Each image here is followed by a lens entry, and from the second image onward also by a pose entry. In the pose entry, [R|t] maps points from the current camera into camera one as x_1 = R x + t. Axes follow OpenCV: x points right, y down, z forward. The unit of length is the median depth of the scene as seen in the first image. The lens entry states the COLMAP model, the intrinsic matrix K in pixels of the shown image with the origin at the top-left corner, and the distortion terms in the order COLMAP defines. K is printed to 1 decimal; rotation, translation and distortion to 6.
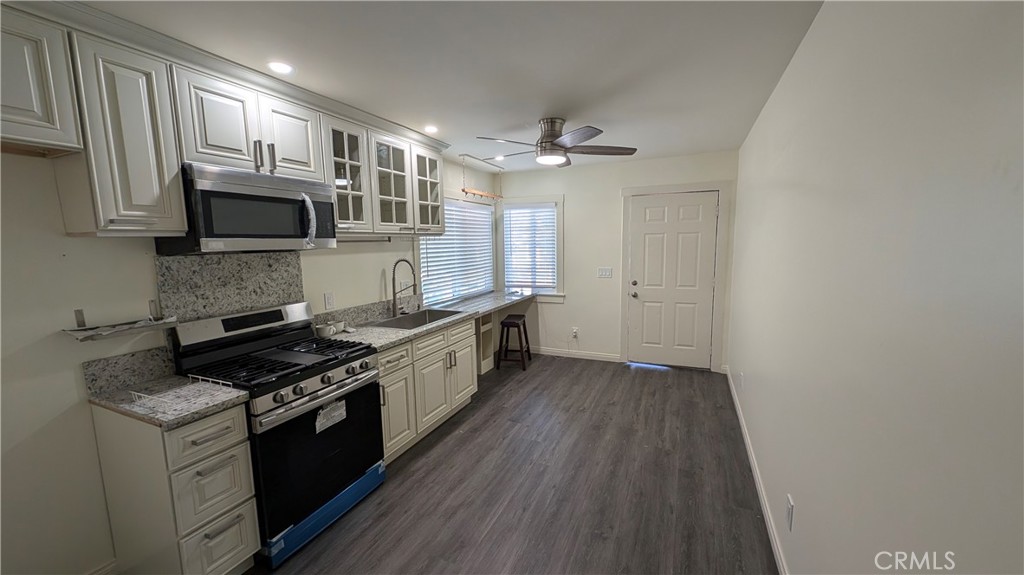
lens RADIAL K [[375.3, 0, 514.4], [0, 375.3, 287.1], [0, 0, 1]] dist [-0.000912, -0.000063]
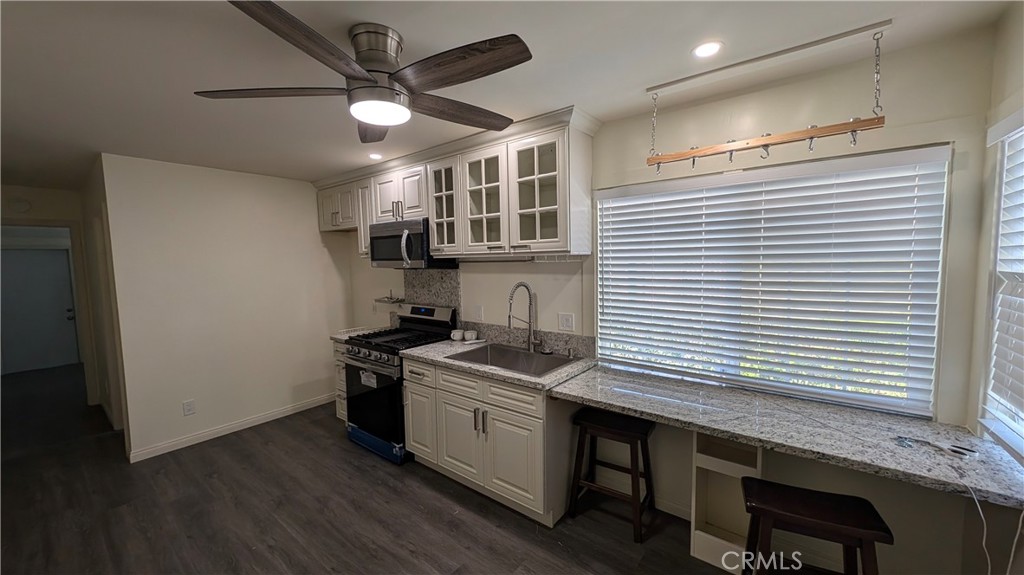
lens RADIAL K [[375.3, 0, 514.4], [0, 375.3, 287.1], [0, 0, 1]] dist [-0.000912, -0.000063]
pose [[-0.223009, 0.092749, -0.970394, 0.531053], [-0.100786, 0.987935, 0.117587, -0.169618], [0.969592, 0.124025, -0.210971, 1.213736]]
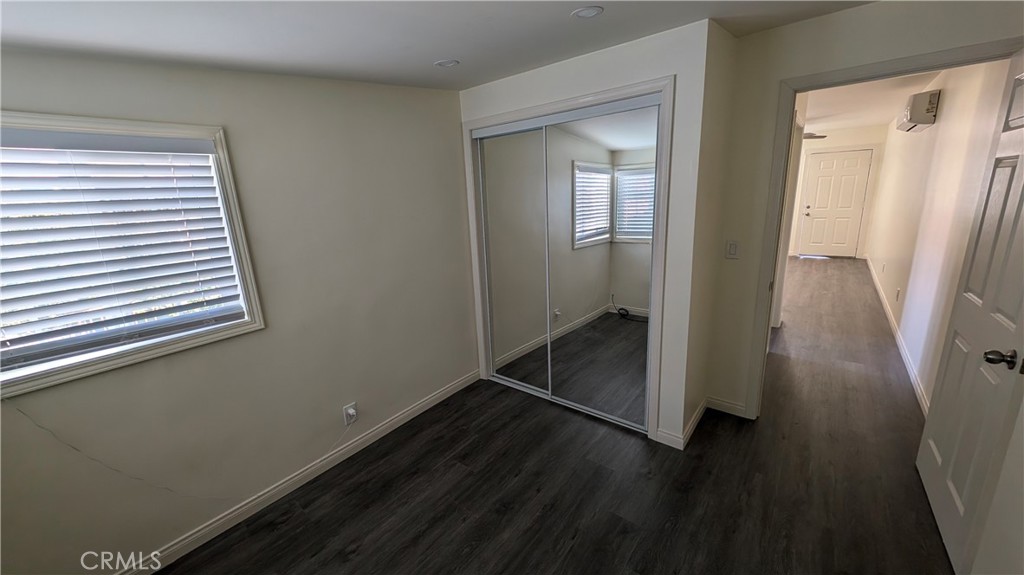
lens RADIAL K [[375.3, 0, 514.4], [0, 375.3, 287.1], [0, 0, 1]] dist [-0.000912, -0.000063]
pose [[0.972828, 0.021764, -0.230503, -0.785411], [0.005503, 0.993117, 0.116993, 0.194332], [0.231462, -0.115083, 0.966013, -1.360421]]
